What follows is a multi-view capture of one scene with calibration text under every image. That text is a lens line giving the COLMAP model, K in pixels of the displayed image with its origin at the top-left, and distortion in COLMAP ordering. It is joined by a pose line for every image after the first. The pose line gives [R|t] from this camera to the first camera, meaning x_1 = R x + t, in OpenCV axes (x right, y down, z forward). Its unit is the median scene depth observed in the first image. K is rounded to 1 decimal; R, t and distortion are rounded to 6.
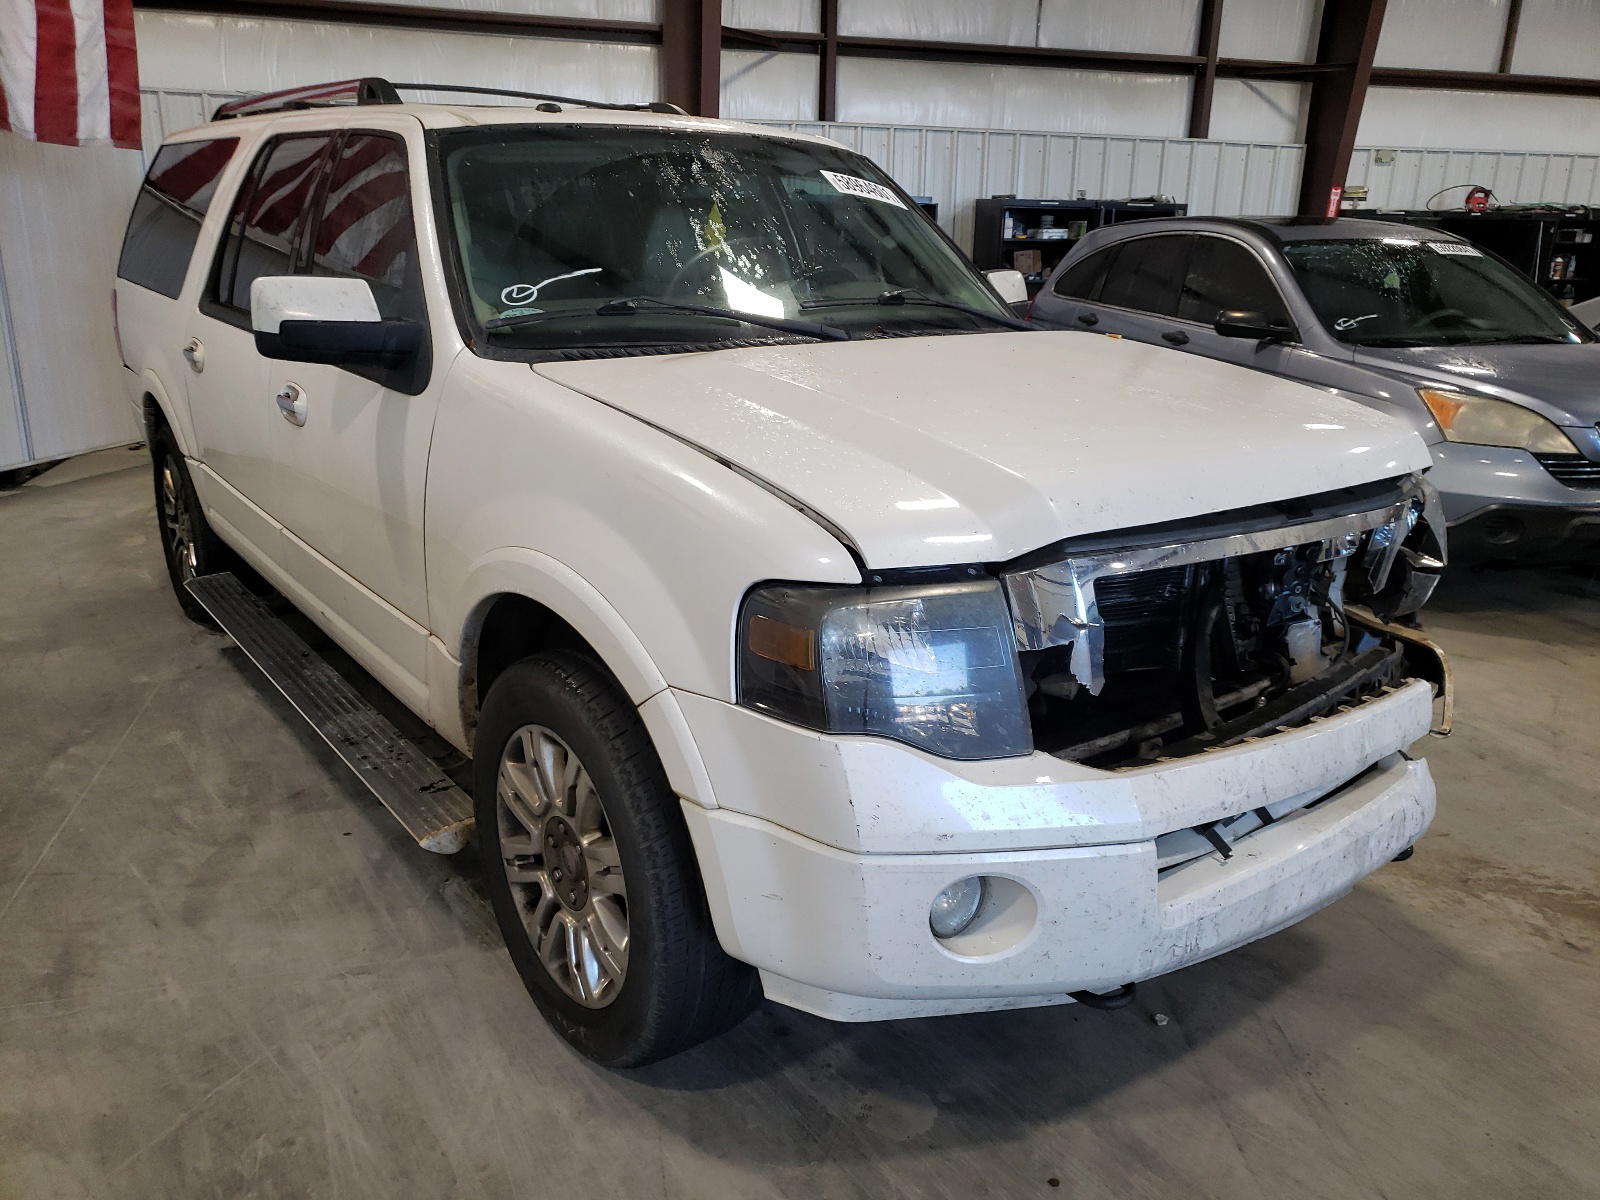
lens RADIAL K [[1353.3, 0, 800.0], [0, 1353.3, 600.0], [0, 0, 1]] dist [0.002815, 0.011125]
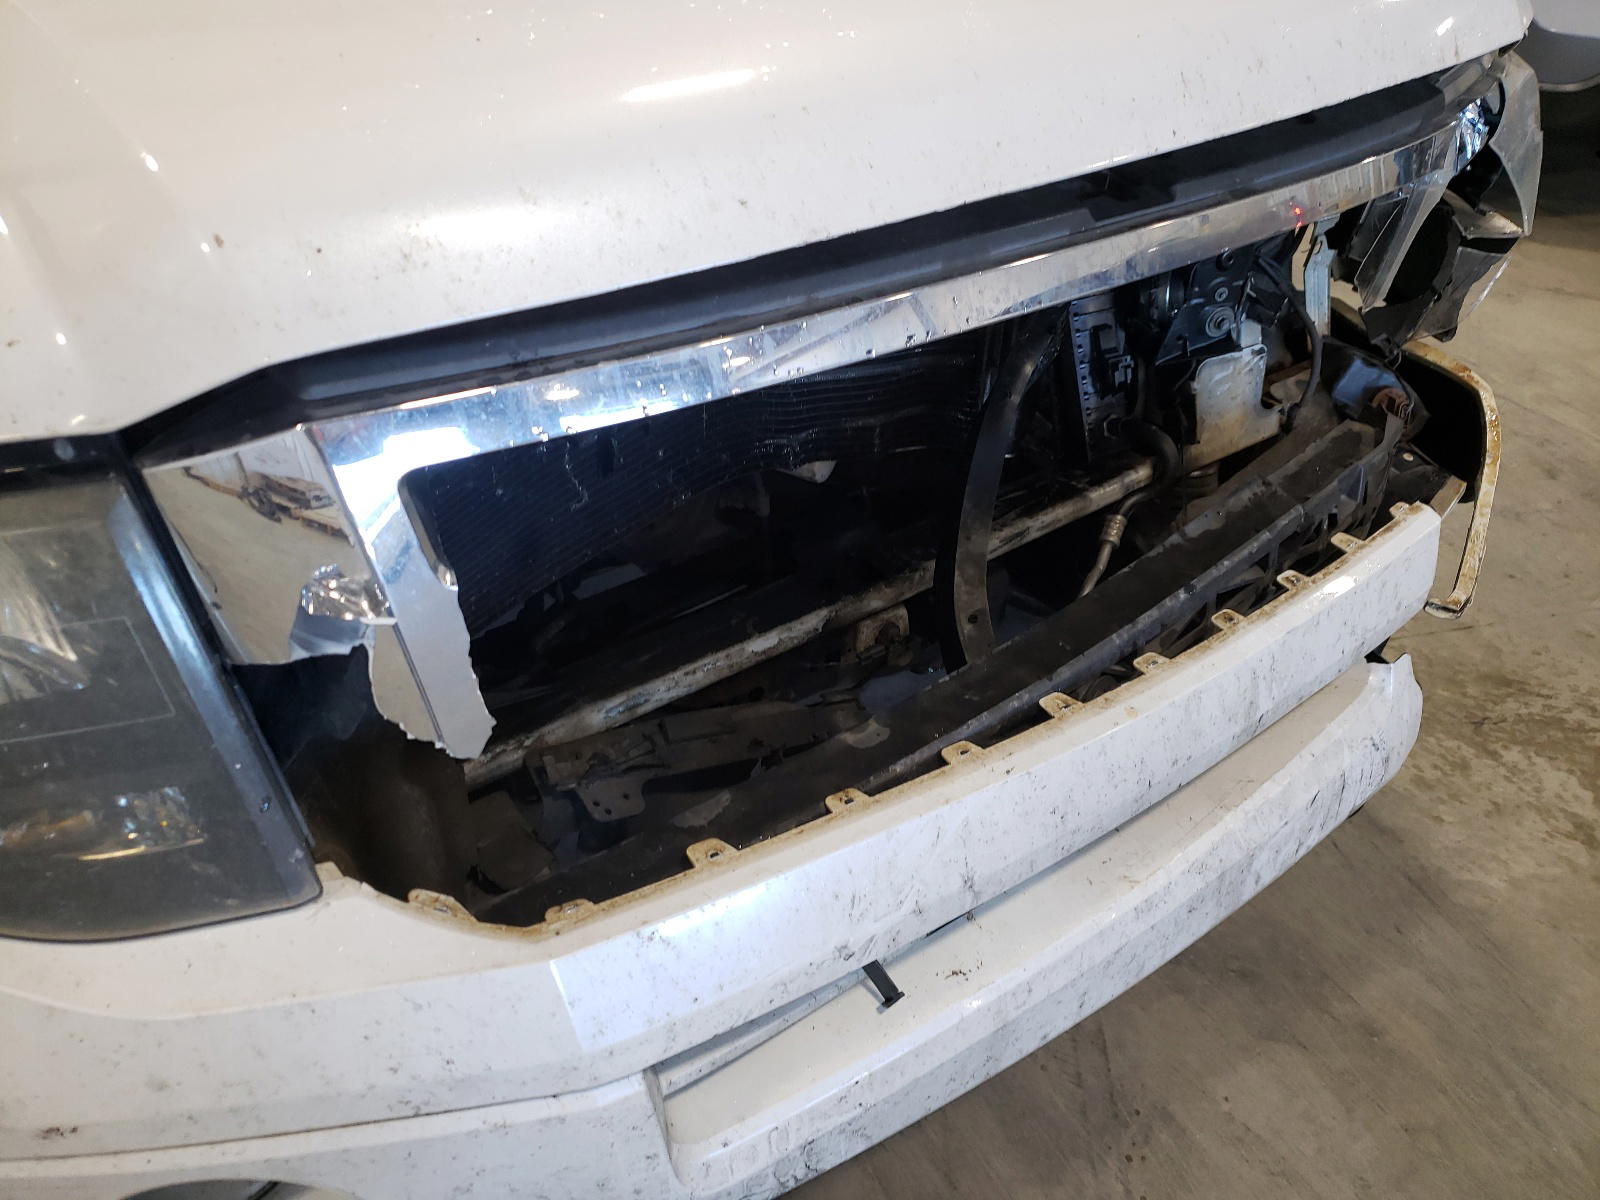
lens RADIAL K [[1273.6, 0, 800.0], [0, 1273.6, 600.0], [0, 0, 1]] dist [0.008323, 0.000191]
pose [[0.997301, 0.005261, -0.073237, 0.246228], [0.019801, 0.941205, 0.337254, -0.066924], [0.070705, -0.337794, 0.938561, 0.494714]]
